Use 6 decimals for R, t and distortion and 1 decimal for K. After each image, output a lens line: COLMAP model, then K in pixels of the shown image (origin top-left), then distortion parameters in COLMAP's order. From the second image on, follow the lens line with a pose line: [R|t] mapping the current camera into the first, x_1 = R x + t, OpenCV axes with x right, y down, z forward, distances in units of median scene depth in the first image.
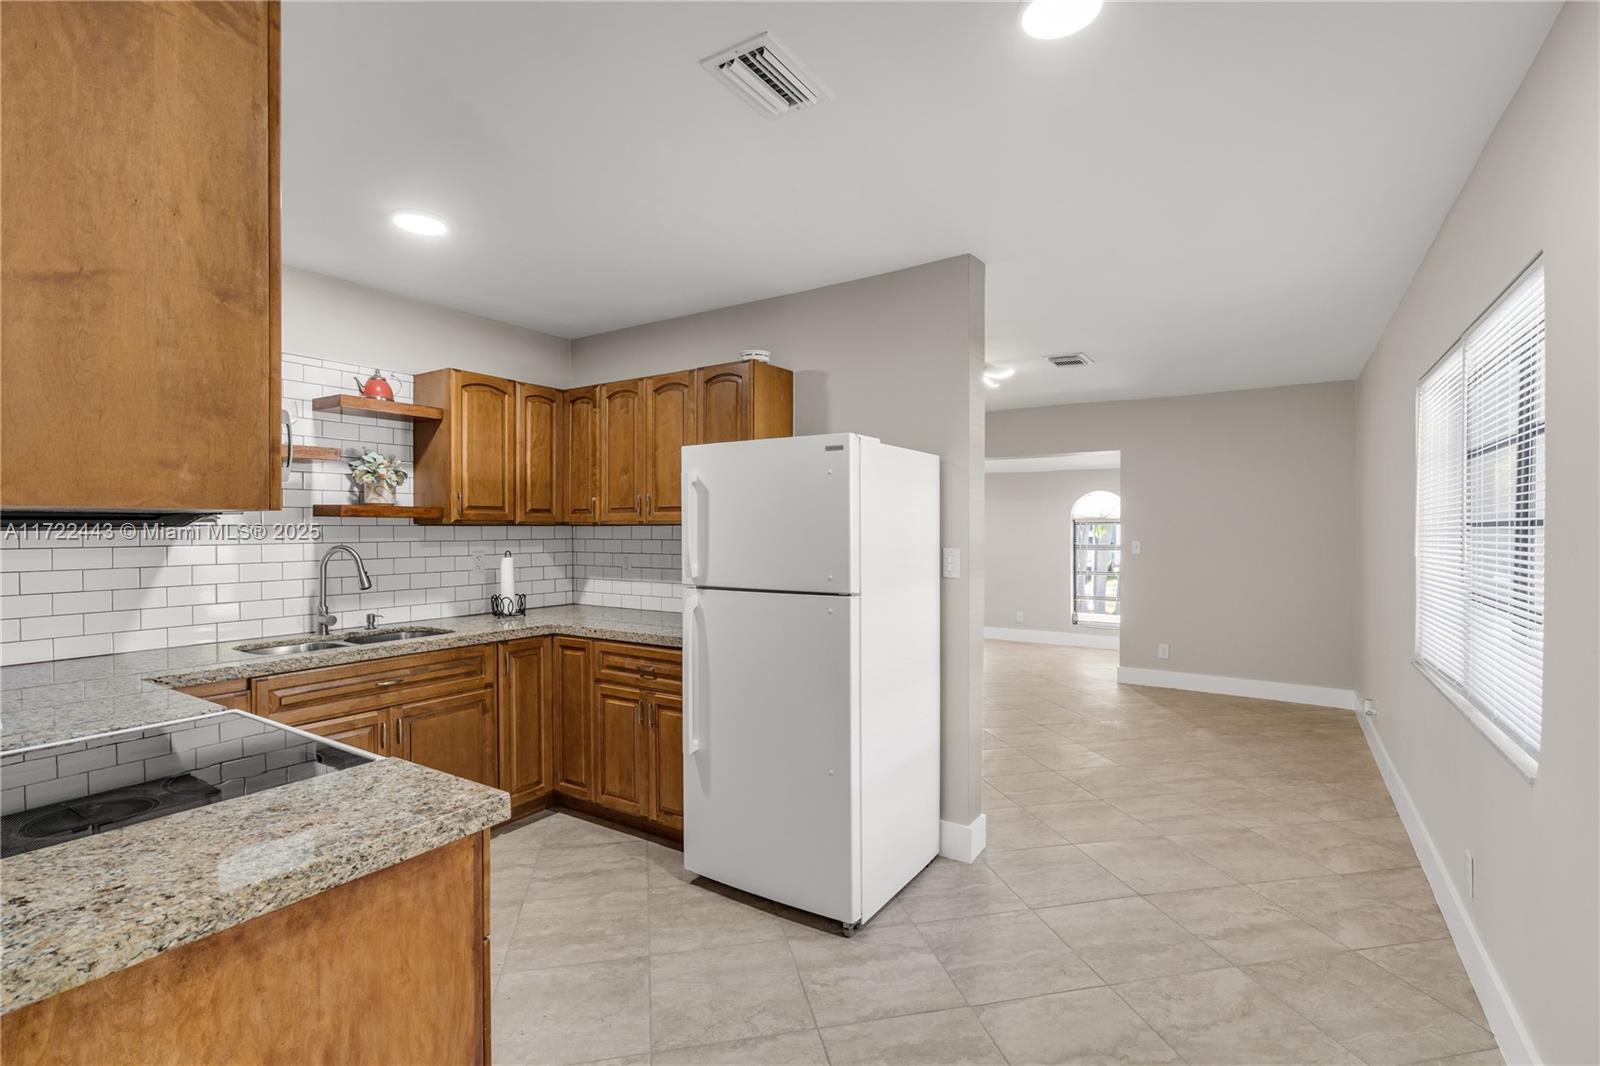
lens RADIAL K [[744.1, 0, 802.5], [0, 744.1, 533.2], [0, 0, 1]] dist [-0.000947, 0.000004]
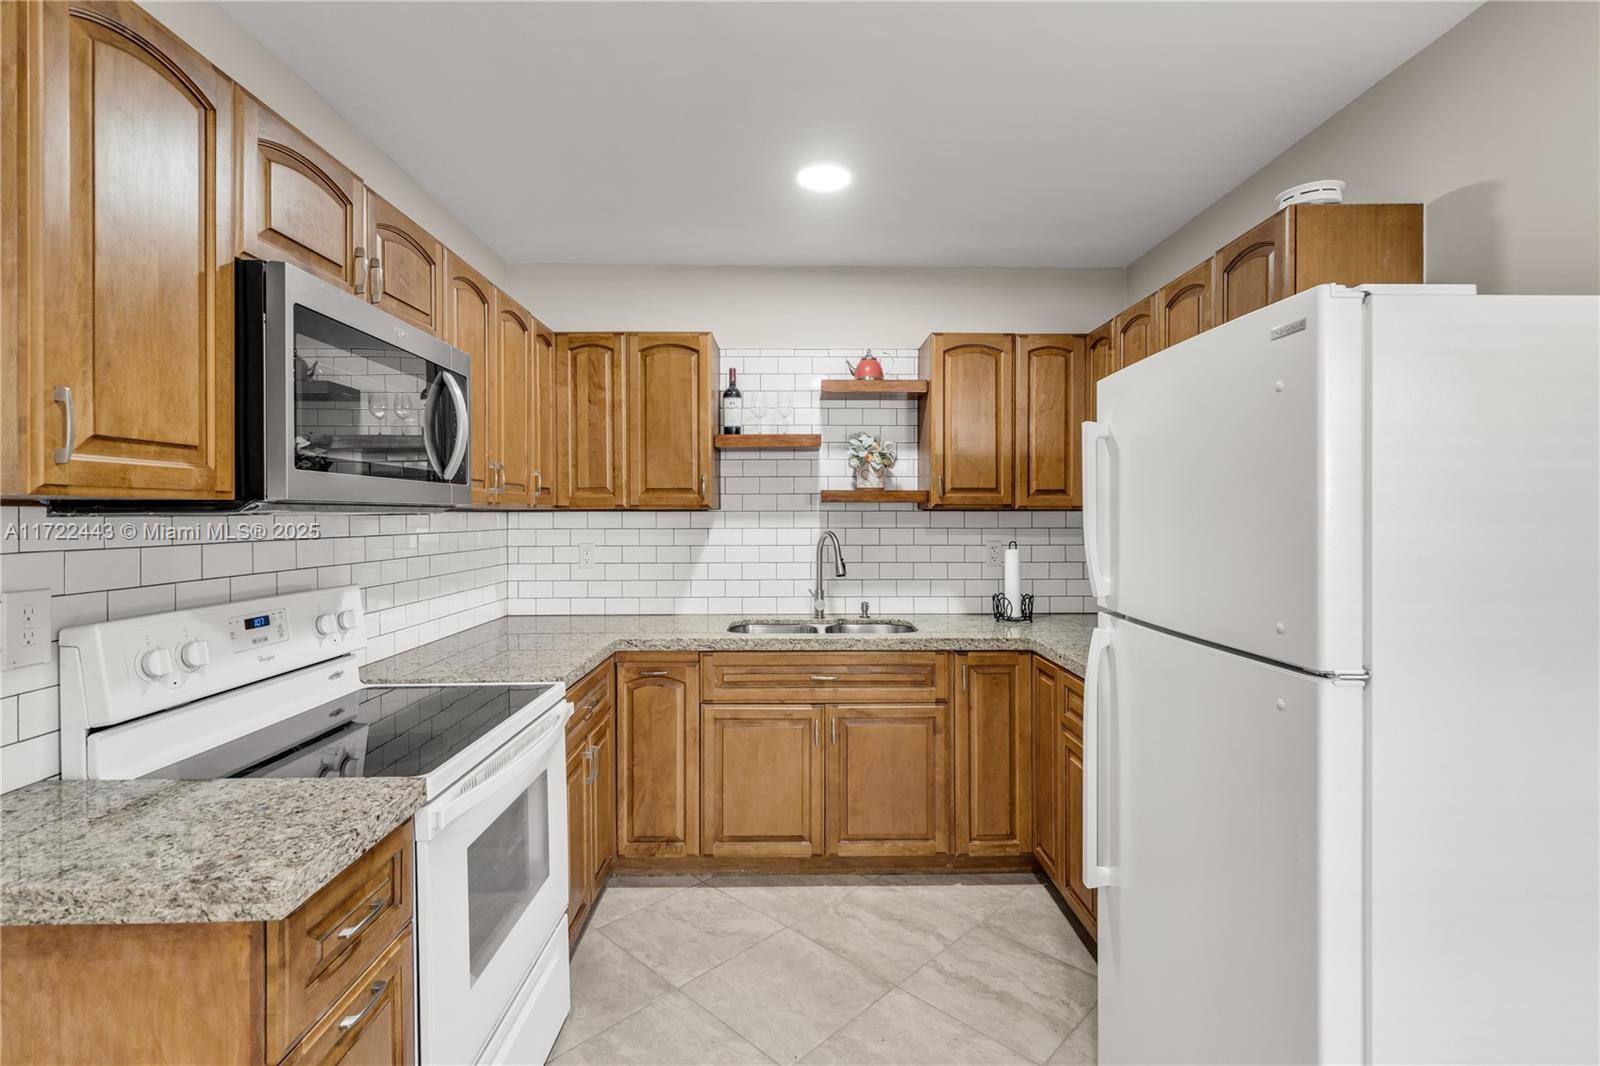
lens RADIAL K [[744.1, 0, 803.6], [0, 744.1, 517.6], [0, 0, 1]] dist [-0.000947, 0.000004]
pose [[0.555249, 0.005511, -0.831666, 0.192118], [-0.007001, 0.999974, 0.001952, -0.003248], [0.831655, 0.004739, 0.555273, 0.409776]]
